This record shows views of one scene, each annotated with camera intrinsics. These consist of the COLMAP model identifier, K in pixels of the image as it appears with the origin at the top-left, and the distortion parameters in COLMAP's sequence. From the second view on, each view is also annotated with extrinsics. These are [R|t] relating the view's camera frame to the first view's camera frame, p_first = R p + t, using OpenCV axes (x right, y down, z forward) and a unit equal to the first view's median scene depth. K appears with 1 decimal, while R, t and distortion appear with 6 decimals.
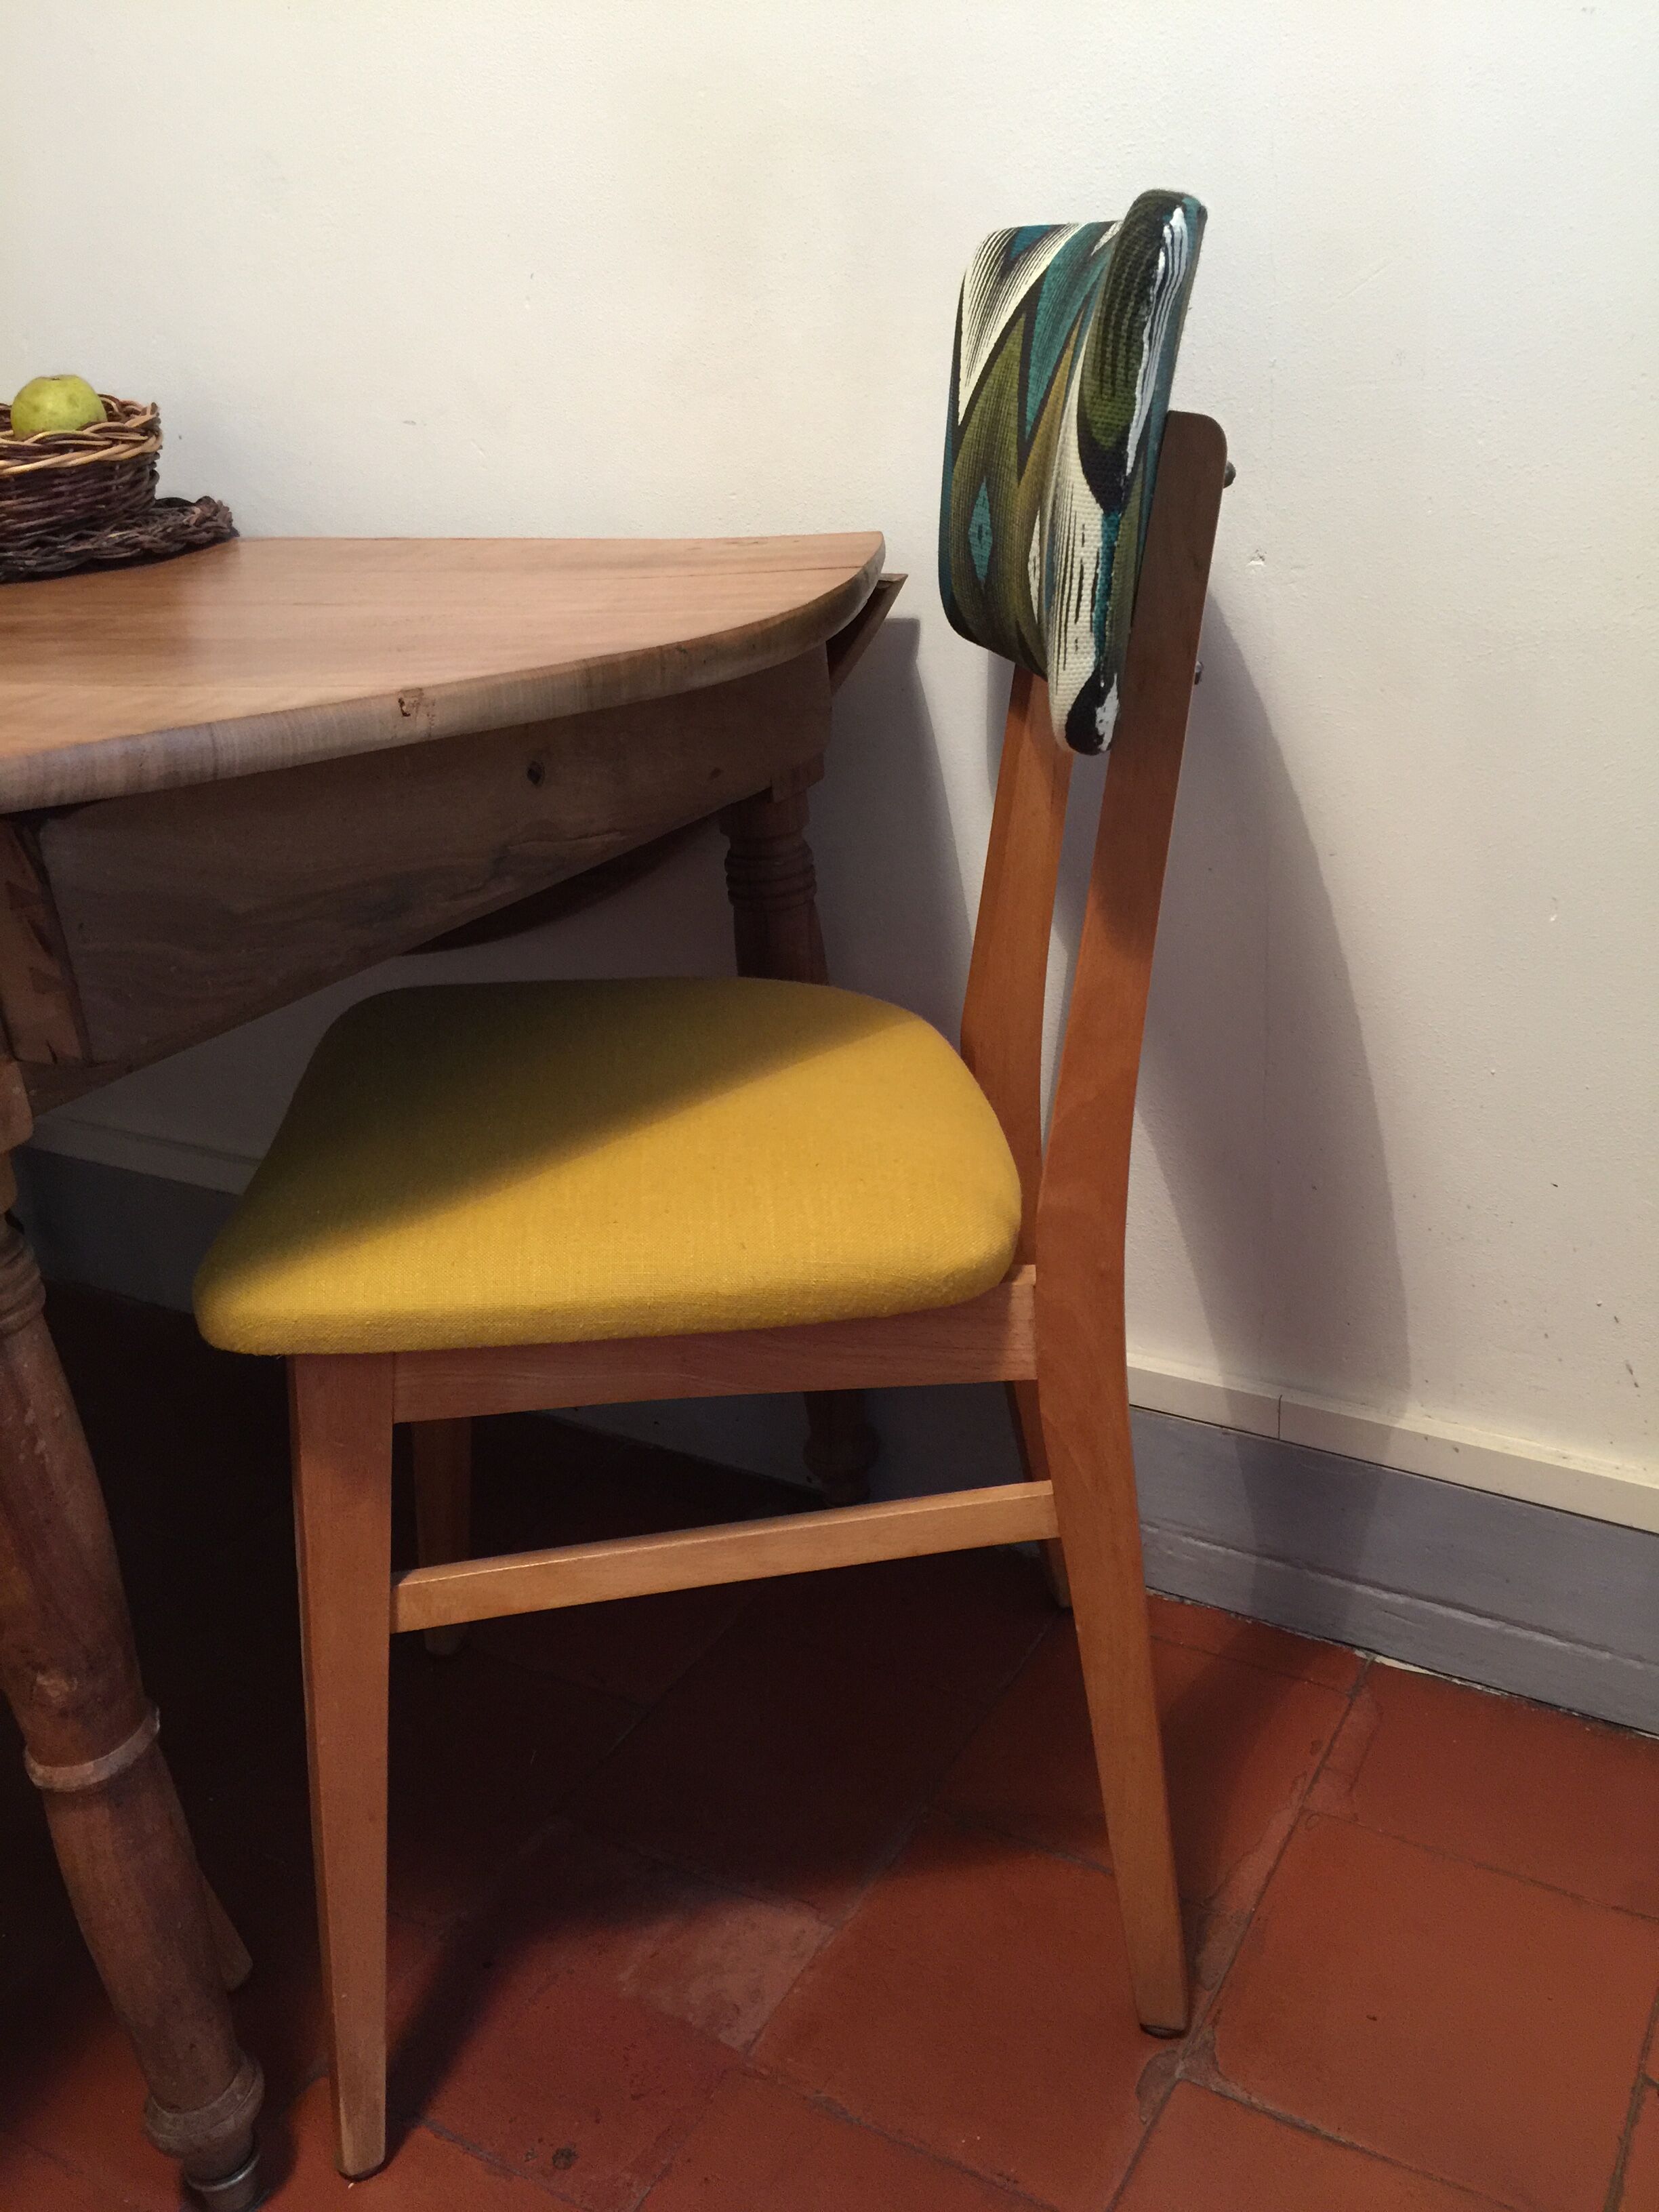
lens RADIAL K [[1867.8, 0, 839.4], [0, 1867.8, 1103.6], [0, 0, 1]] dist [0.081732, -0.111941]
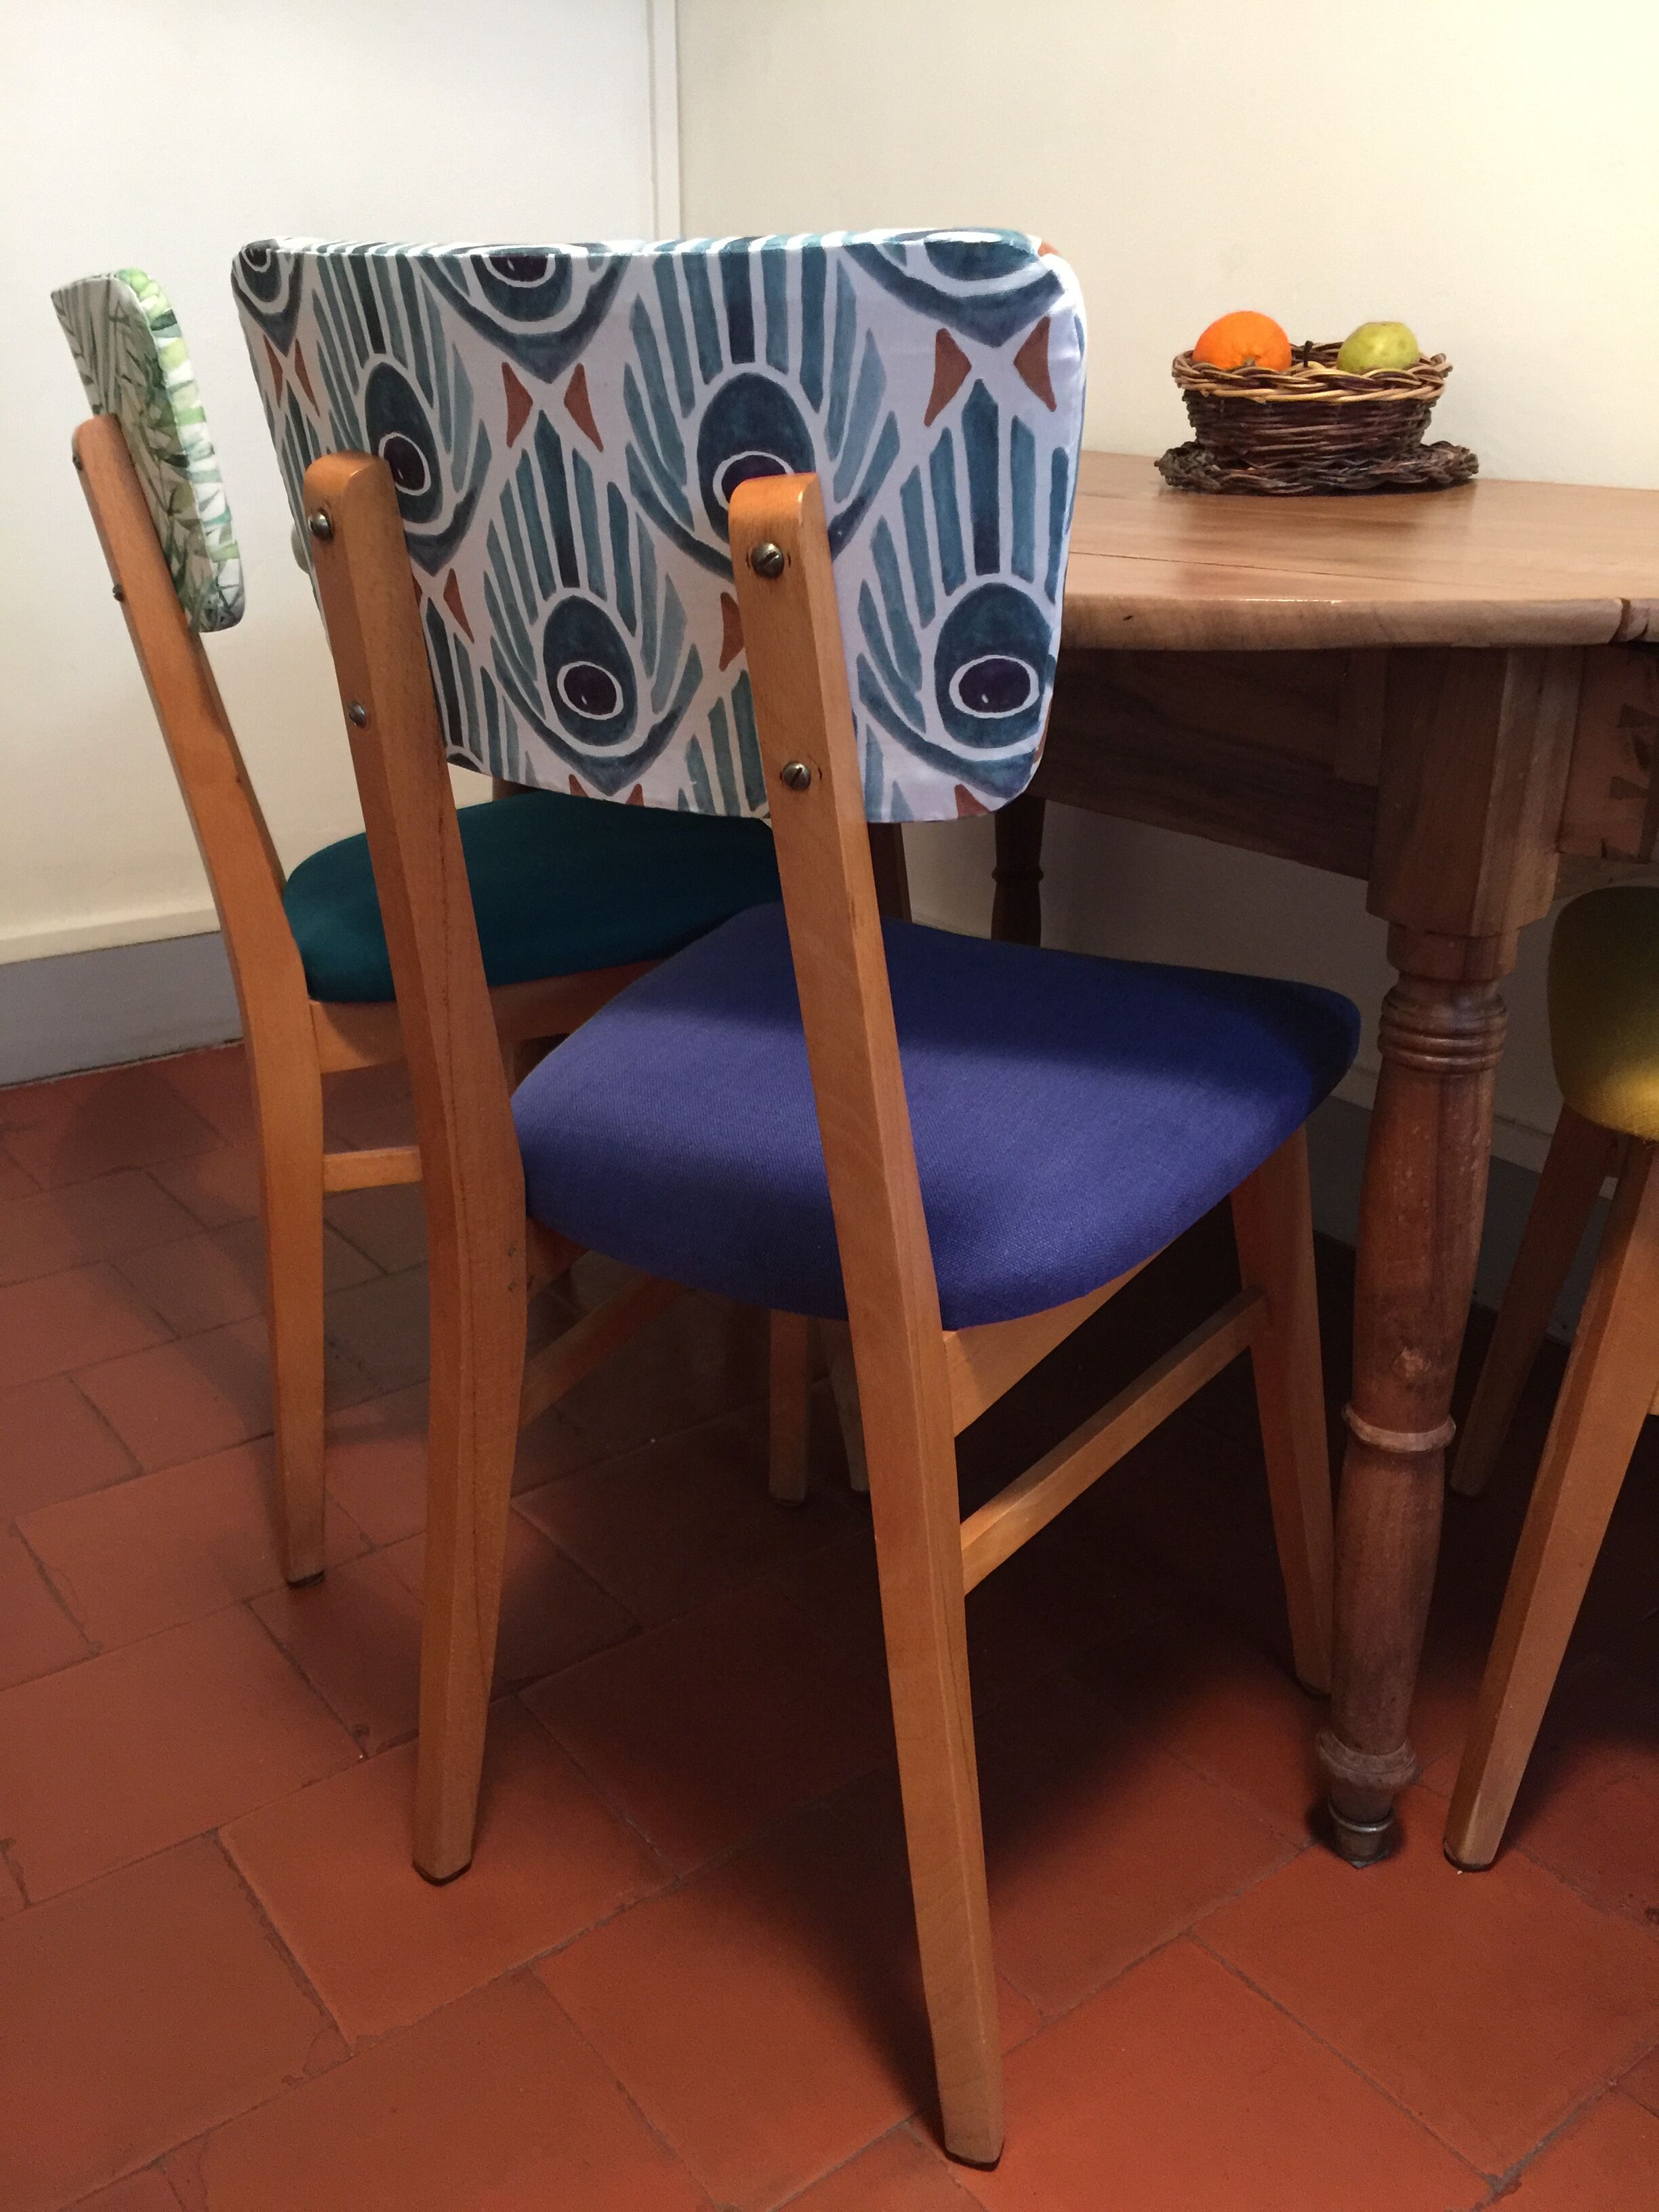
lens RADIAL K [[1867.8, 0, 827.7], [0, 1867.8, 1096.9], [0, 0, 1]] dist [0.081732, -0.111941]
pose [[0.920004, 0.214986, -0.327679, -0.253361], [-0.216152, 0.975791, 0.033327, 0.113971], [0.326911, 0.040168, 0.944201, -0.184515]]
